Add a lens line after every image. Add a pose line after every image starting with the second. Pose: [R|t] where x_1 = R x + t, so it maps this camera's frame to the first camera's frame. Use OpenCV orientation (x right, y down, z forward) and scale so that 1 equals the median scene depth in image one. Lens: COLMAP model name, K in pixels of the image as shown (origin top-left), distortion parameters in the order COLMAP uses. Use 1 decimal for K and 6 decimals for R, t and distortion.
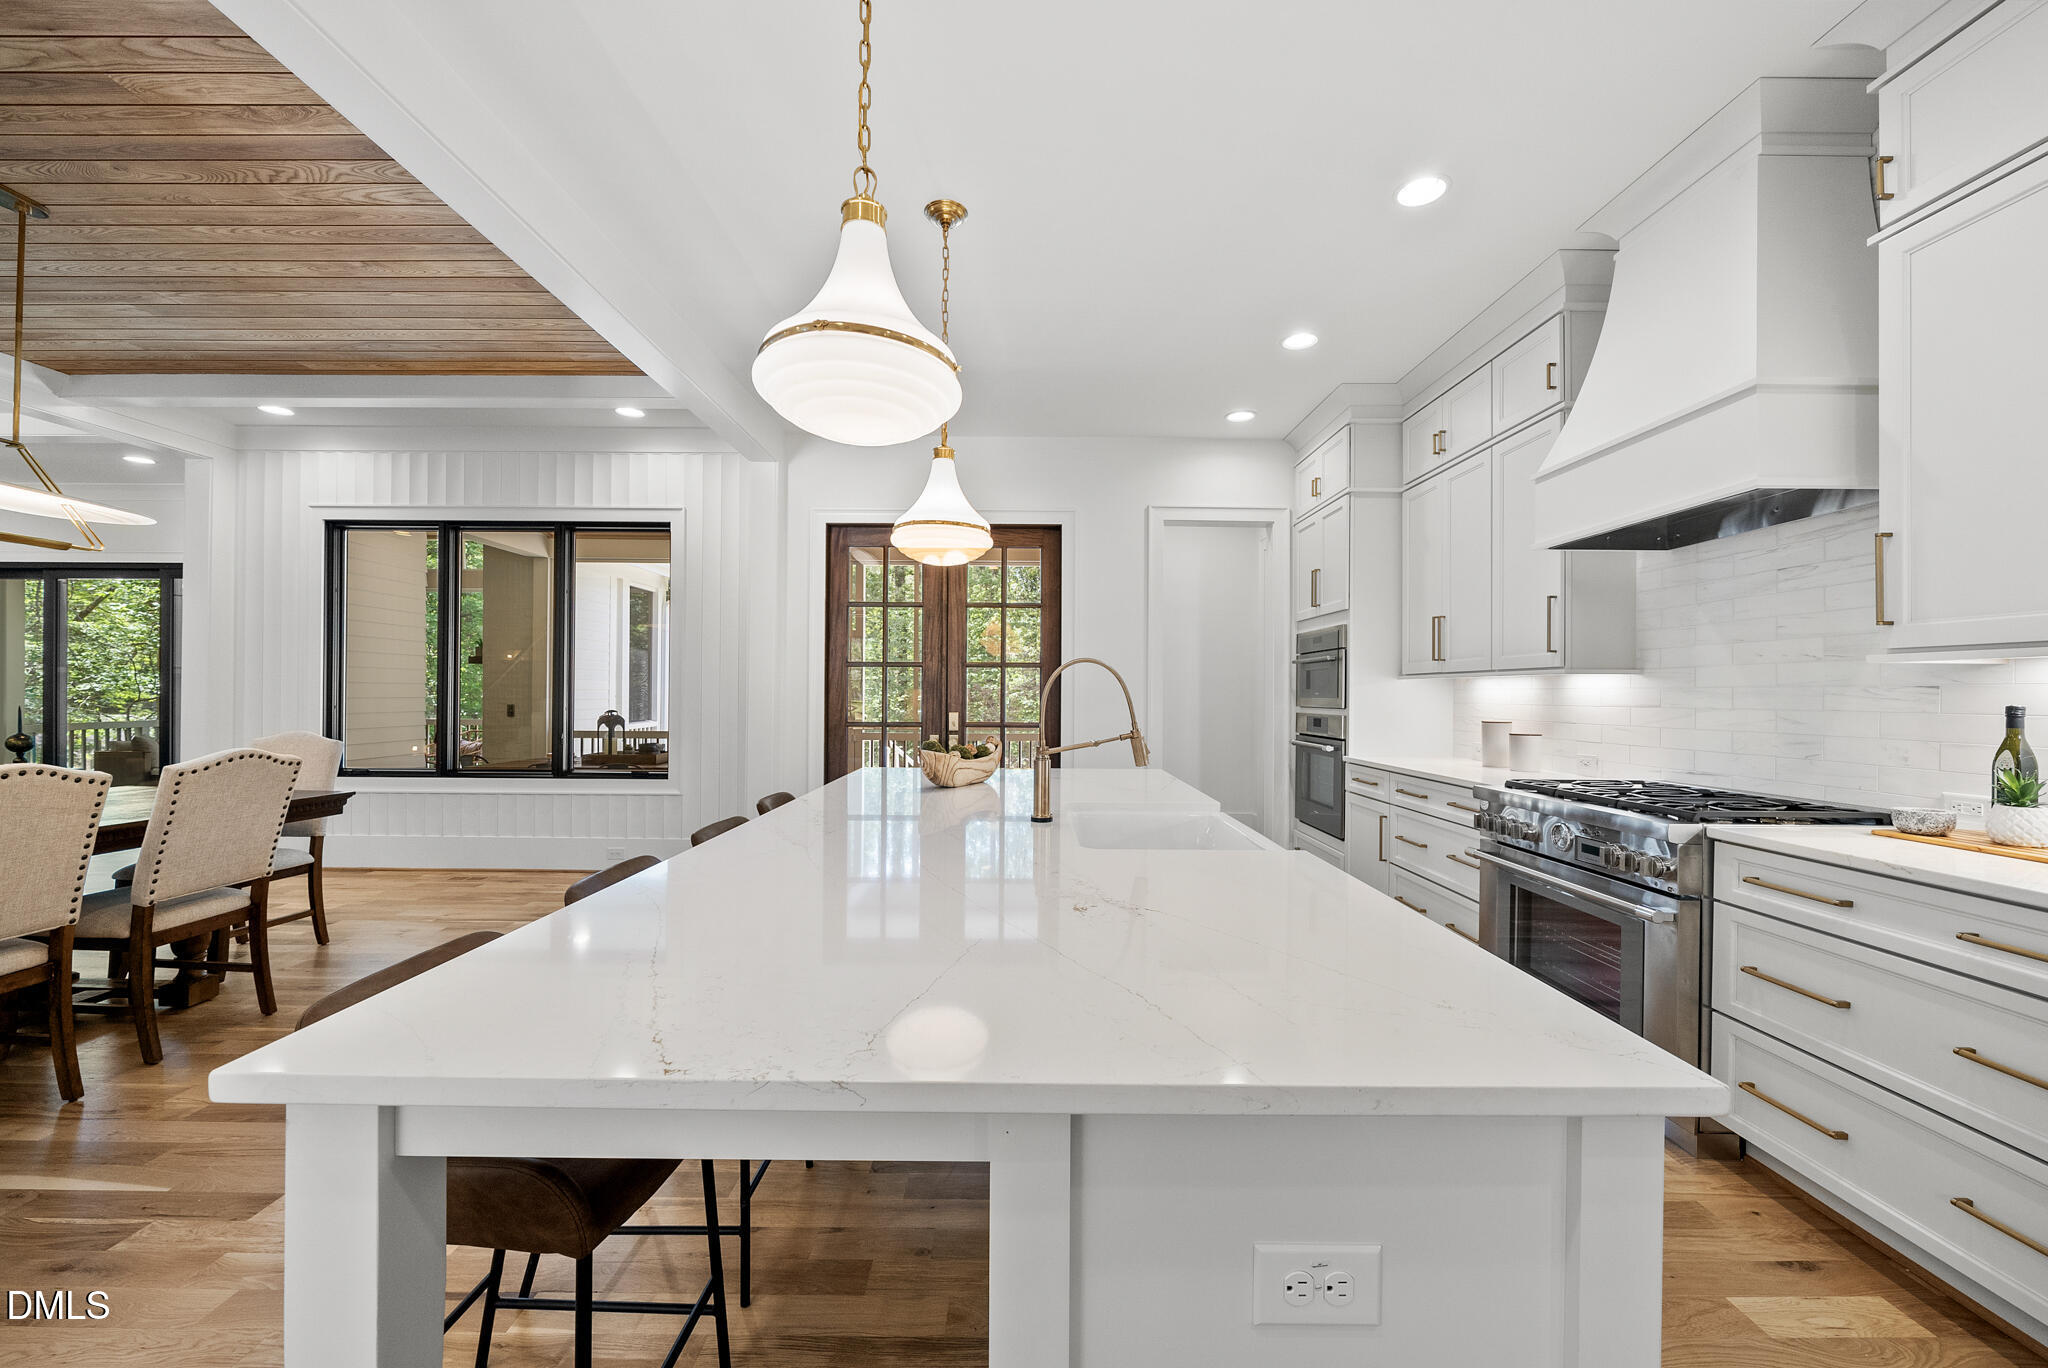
lens RADIAL K [[763.2, 0, 1028.3], [0, 763.2, 690.3], [0, 0, 1]] dist [0.000208, 0.000081]
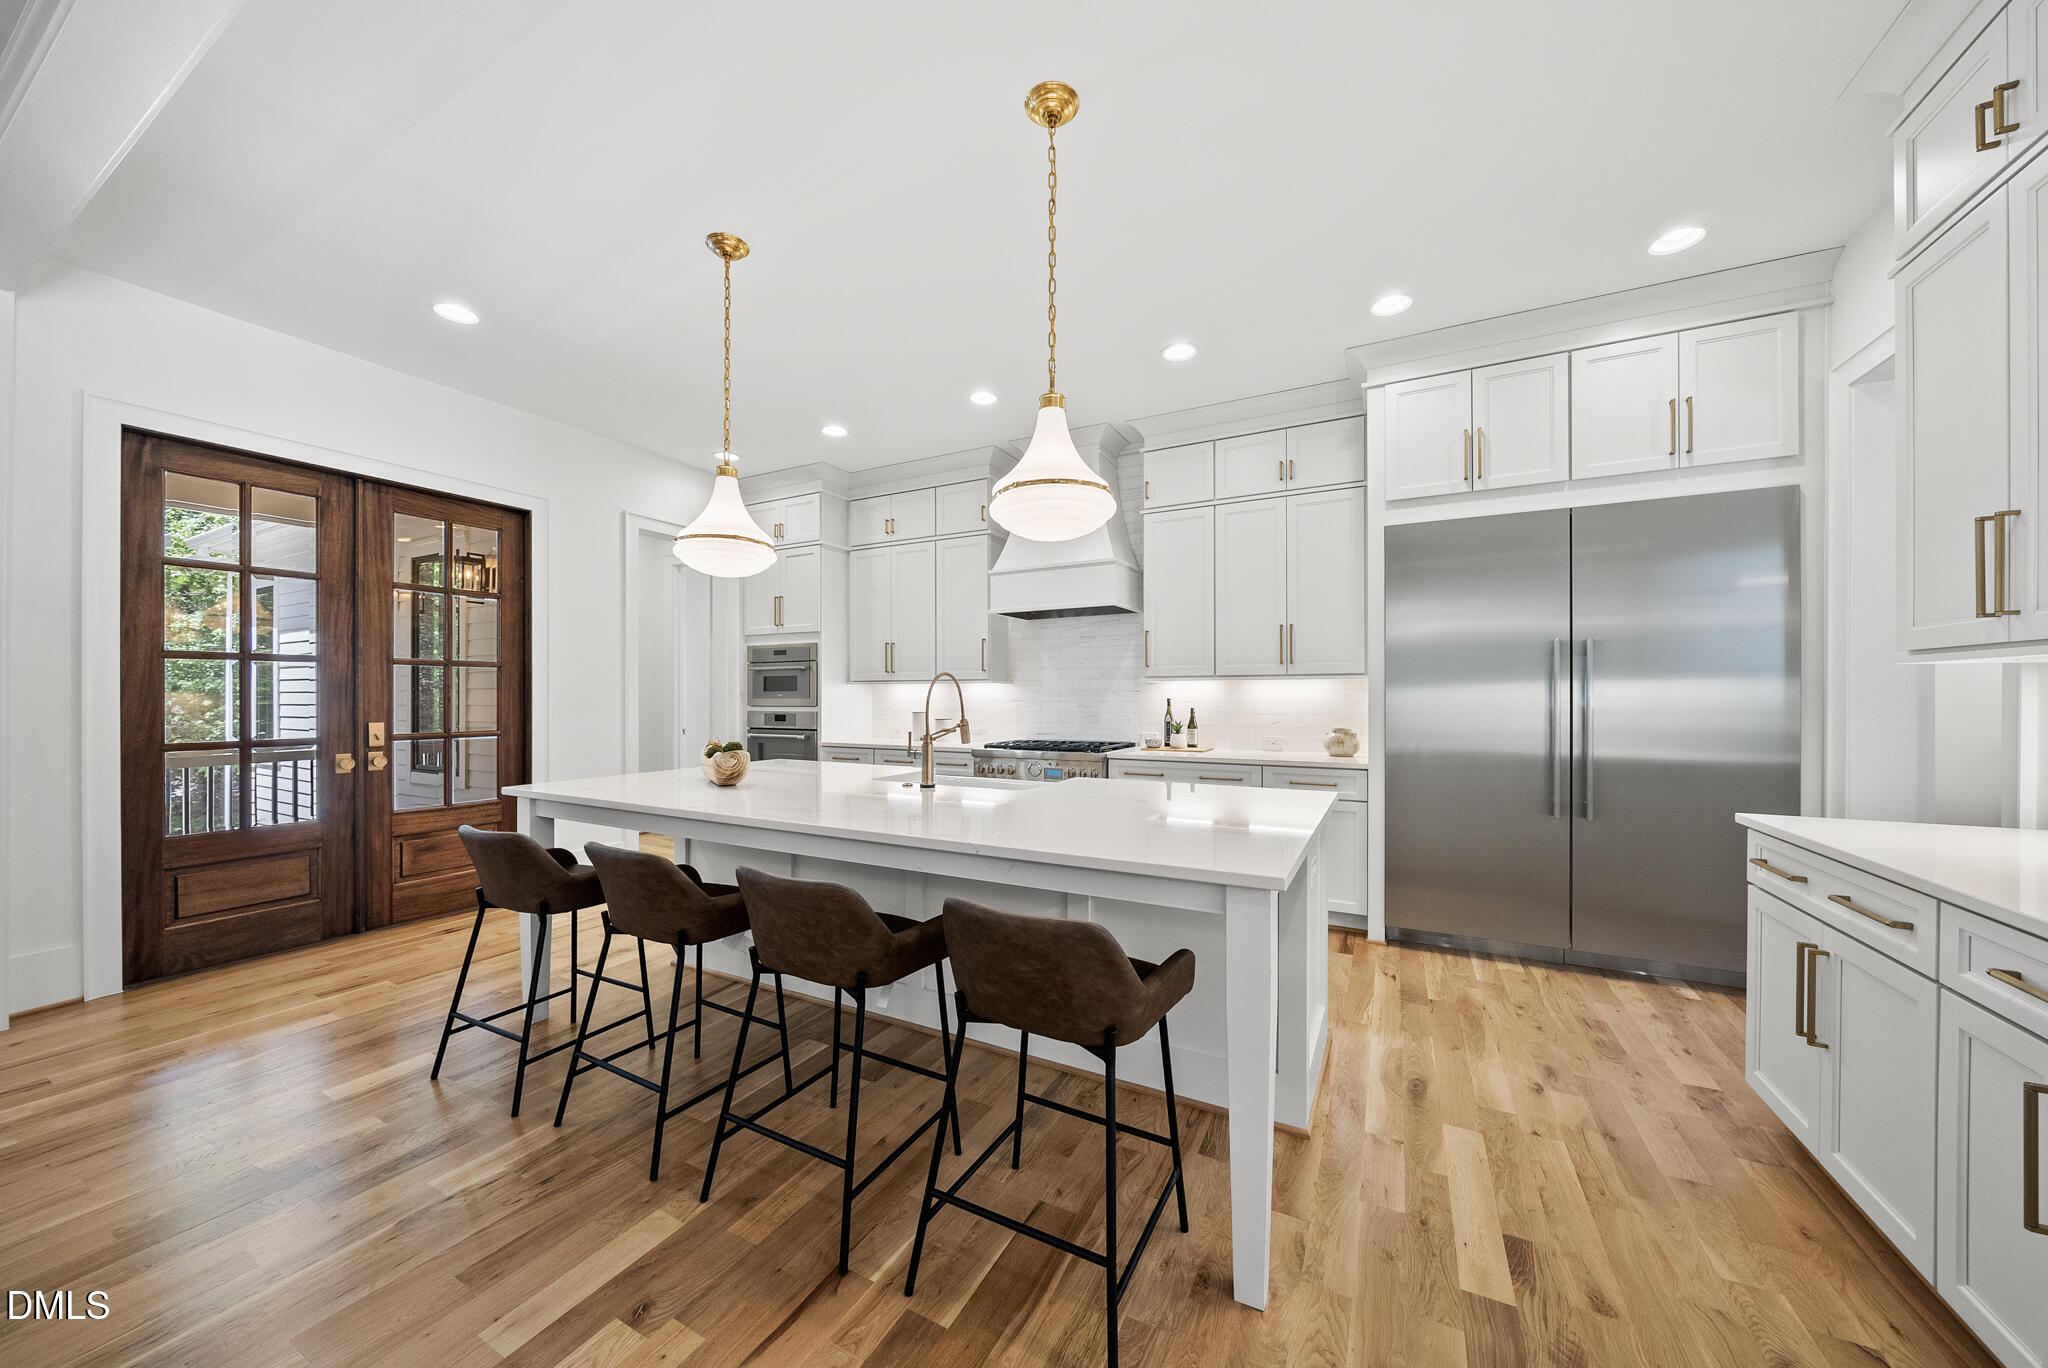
lens RADIAL K [[712.2, 0, 1018.1], [0, 712.2, 691.2], [0, 0, 1]] dist [-0.008240, 0.000033]
pose [[0.473722, -0.003251, 0.880669, -0.569244], [0.001019, 0.999995, 0.003143, -0.005787], [-0.880674, -0.000591, 0.473723, 0.118409]]
